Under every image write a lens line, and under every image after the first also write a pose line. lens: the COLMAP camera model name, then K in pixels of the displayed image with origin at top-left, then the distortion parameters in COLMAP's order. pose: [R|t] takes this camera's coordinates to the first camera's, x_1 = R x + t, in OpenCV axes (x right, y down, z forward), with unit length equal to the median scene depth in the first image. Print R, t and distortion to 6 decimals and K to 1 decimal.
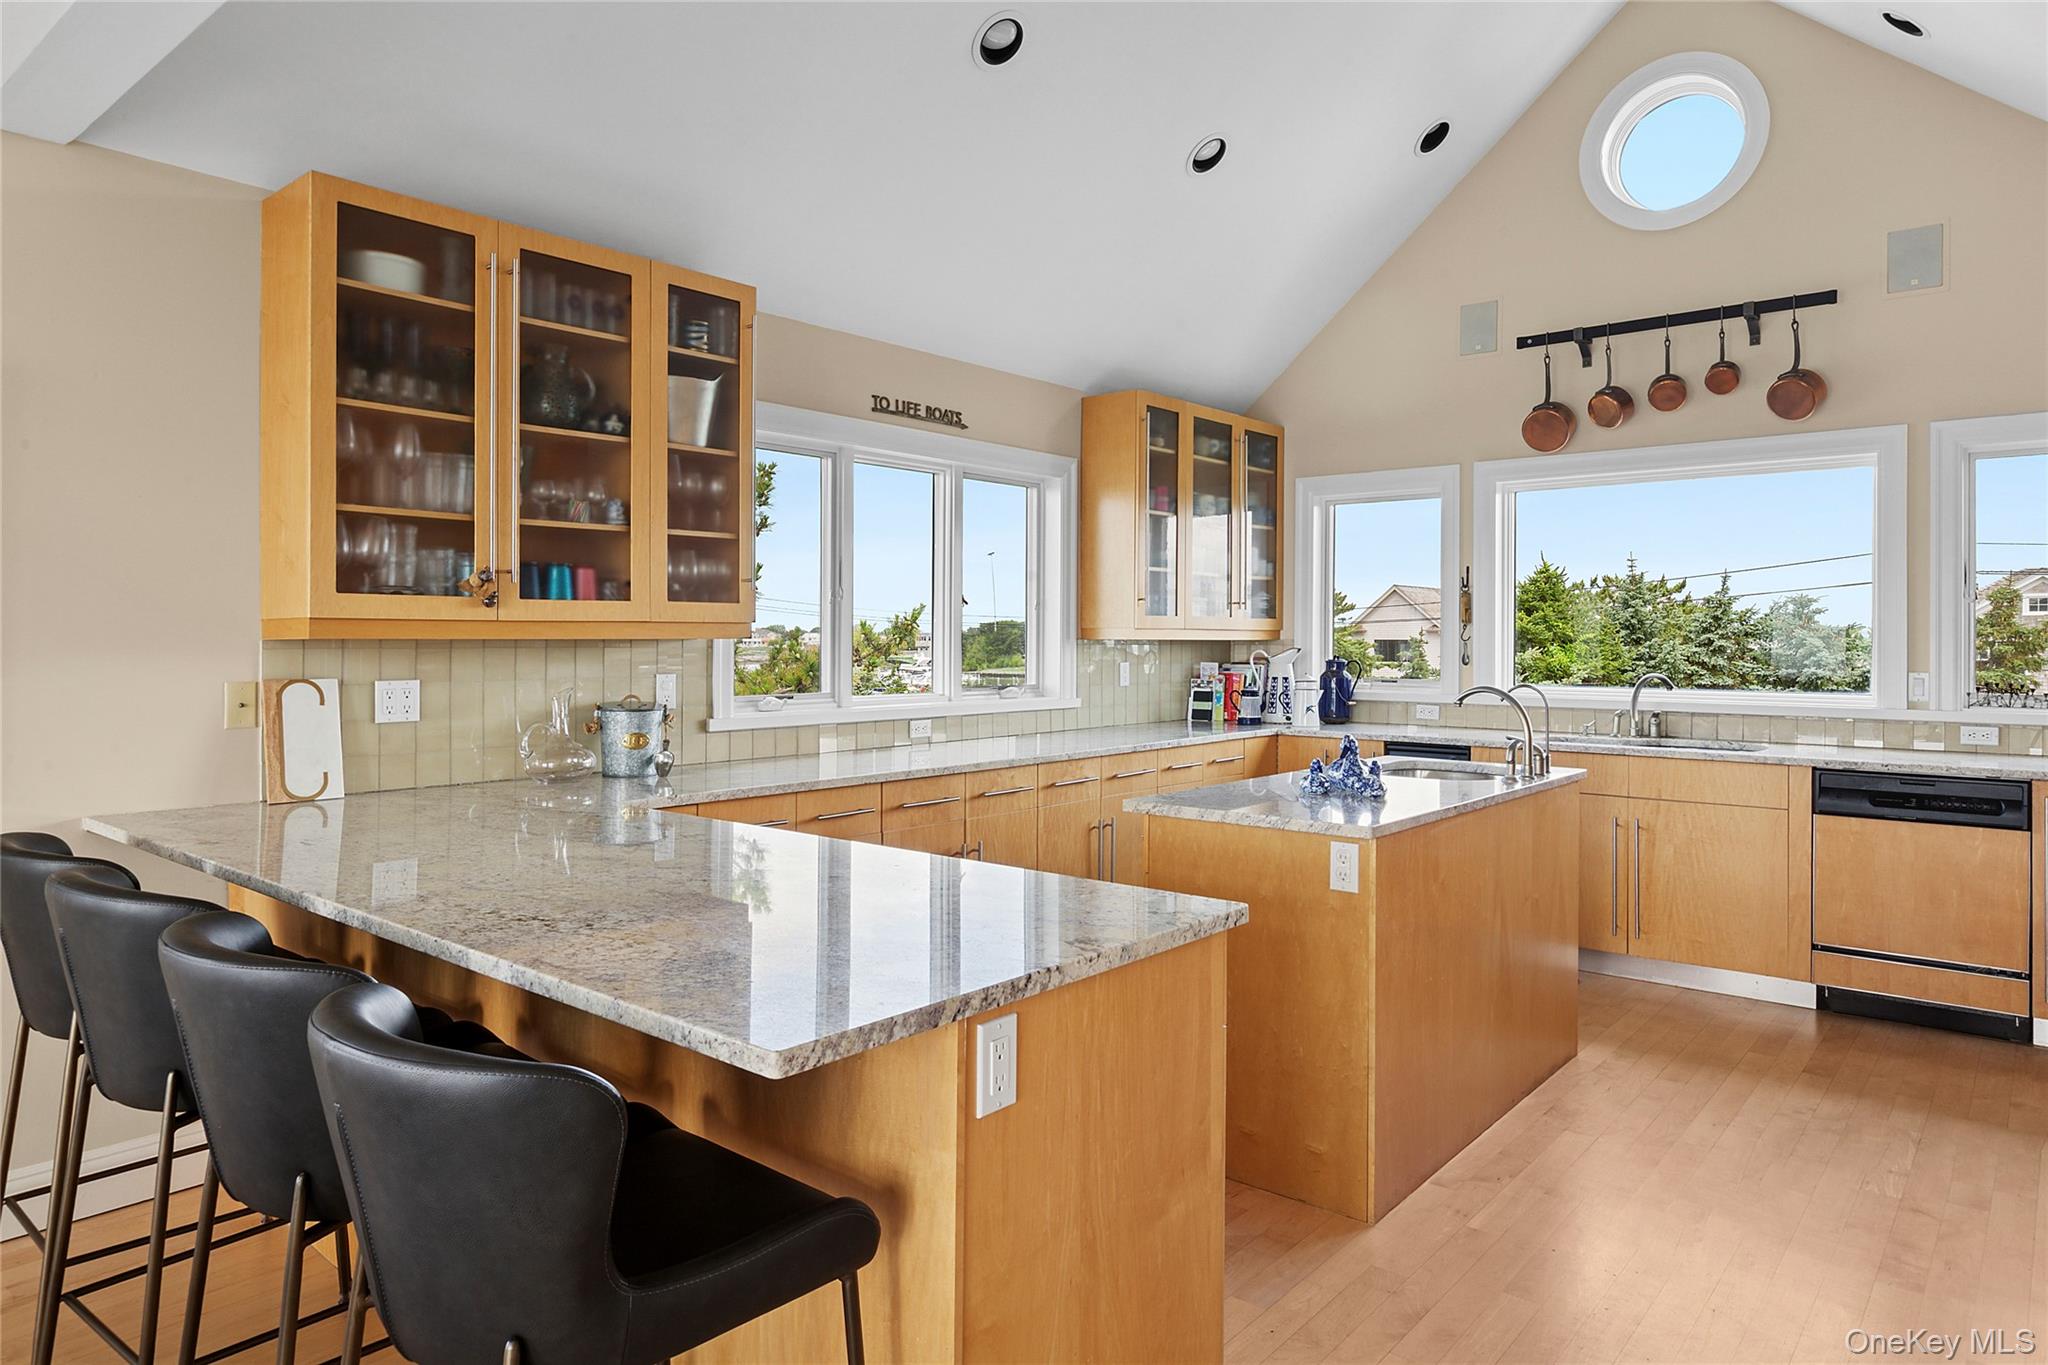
lens RADIAL K [[1240.3, 0, 1023.7], [0, 1240.3, 632.9], [0, 0, 1]] dist [0.000949, 0.000177]
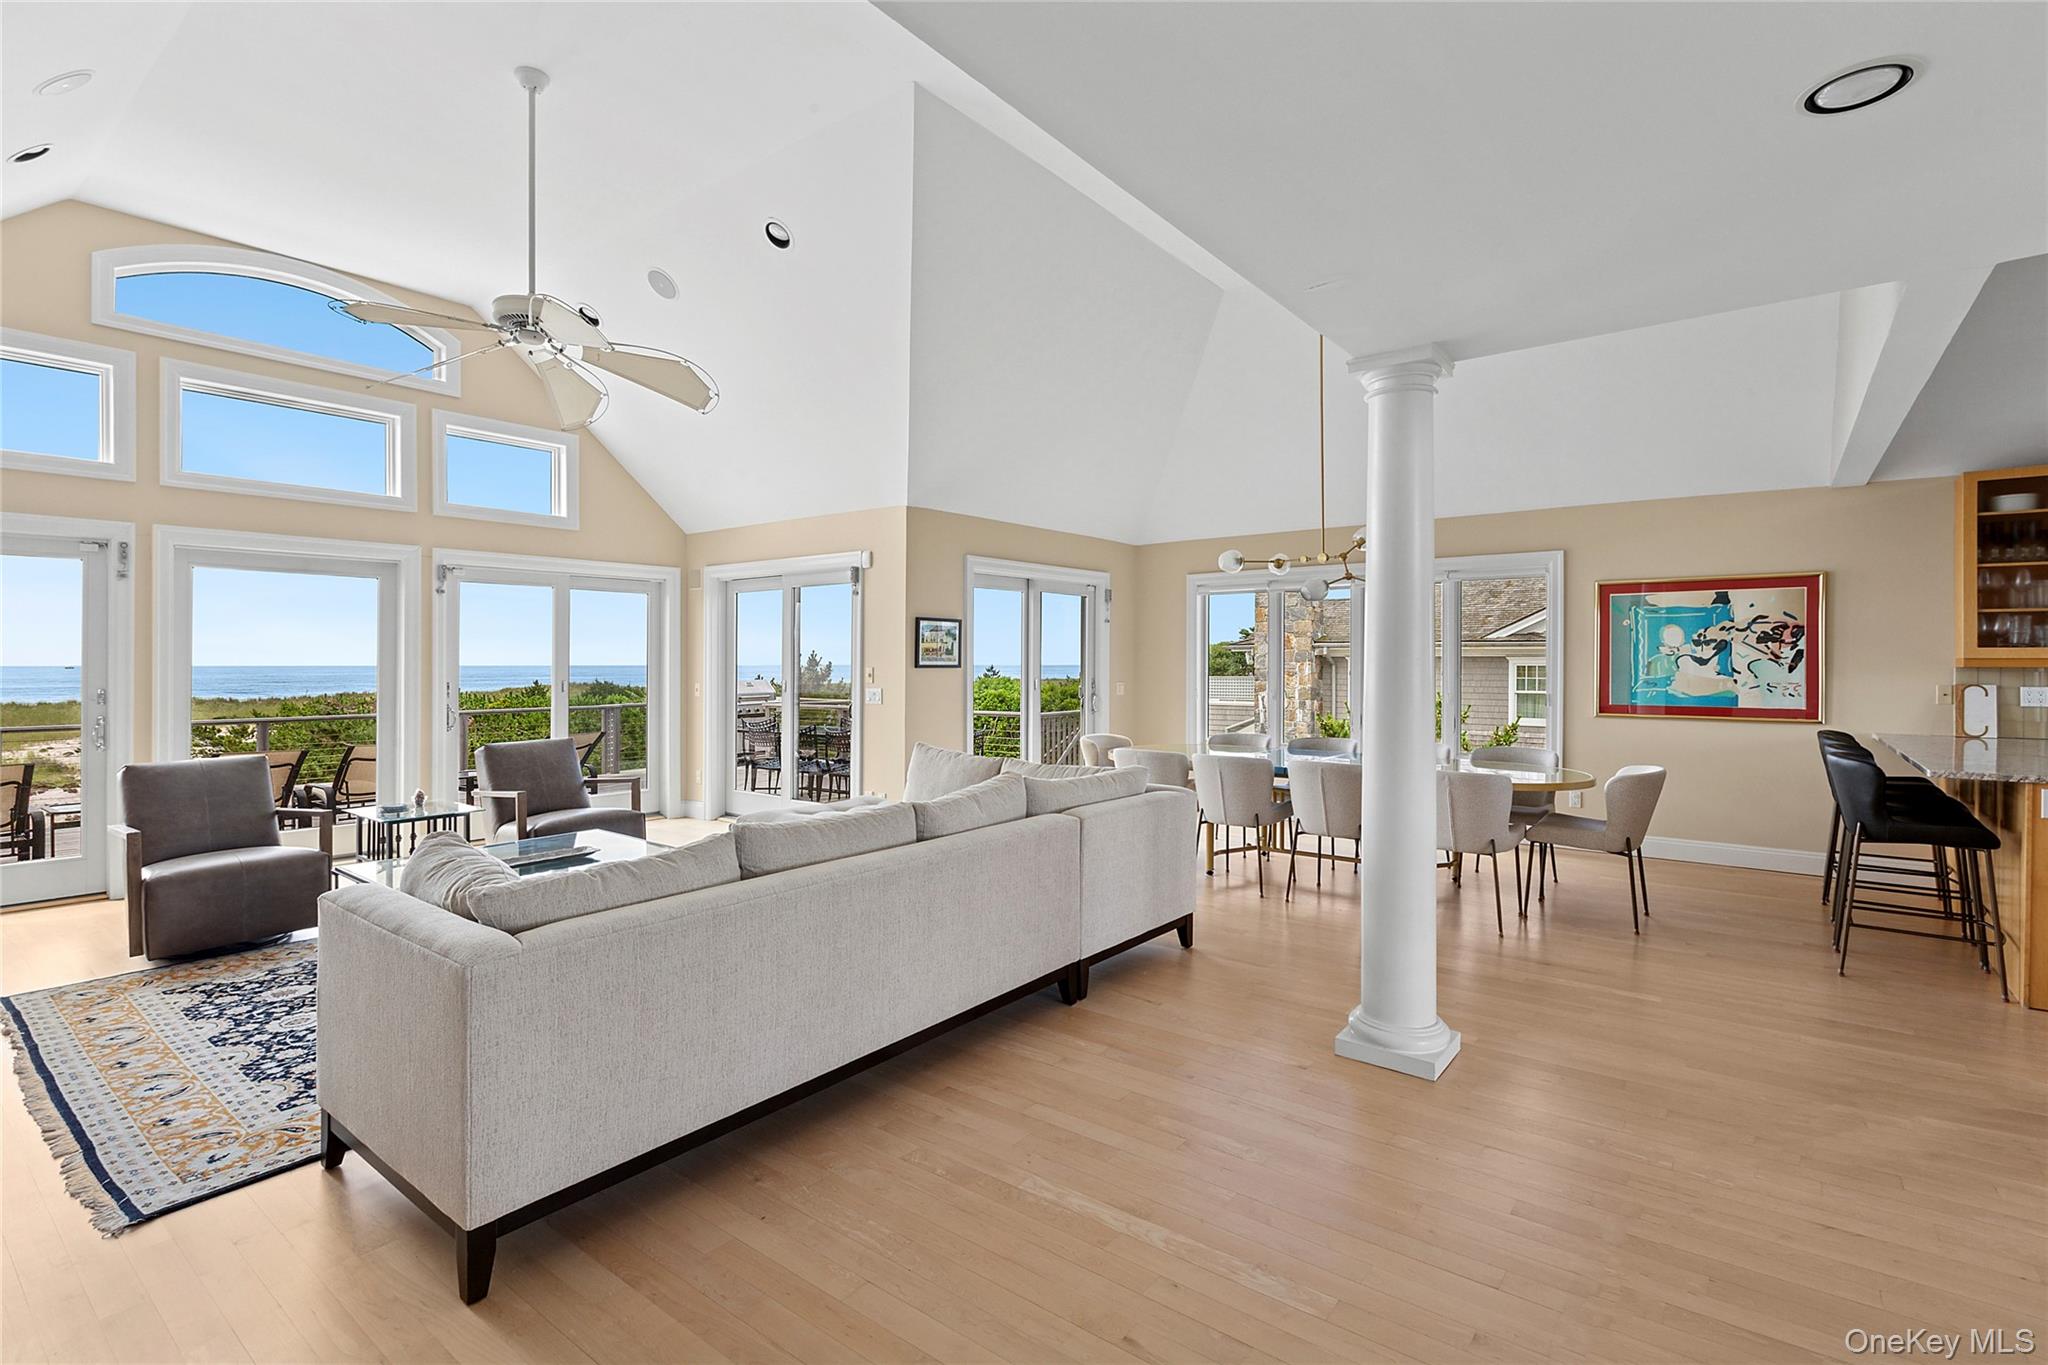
lens RADIAL K [[969.0, 0, 1020.7], [0, 969.0, 659.7], [0, 0, 1]] dist [0.000334, 0.000537]
pose [[0.038256, -0.000541, -0.999268, 1.157250], [-0.002902, 0.999996, -0.000652, -0.002197], [0.999264, 0.002925, 0.038254, -0.842355]]
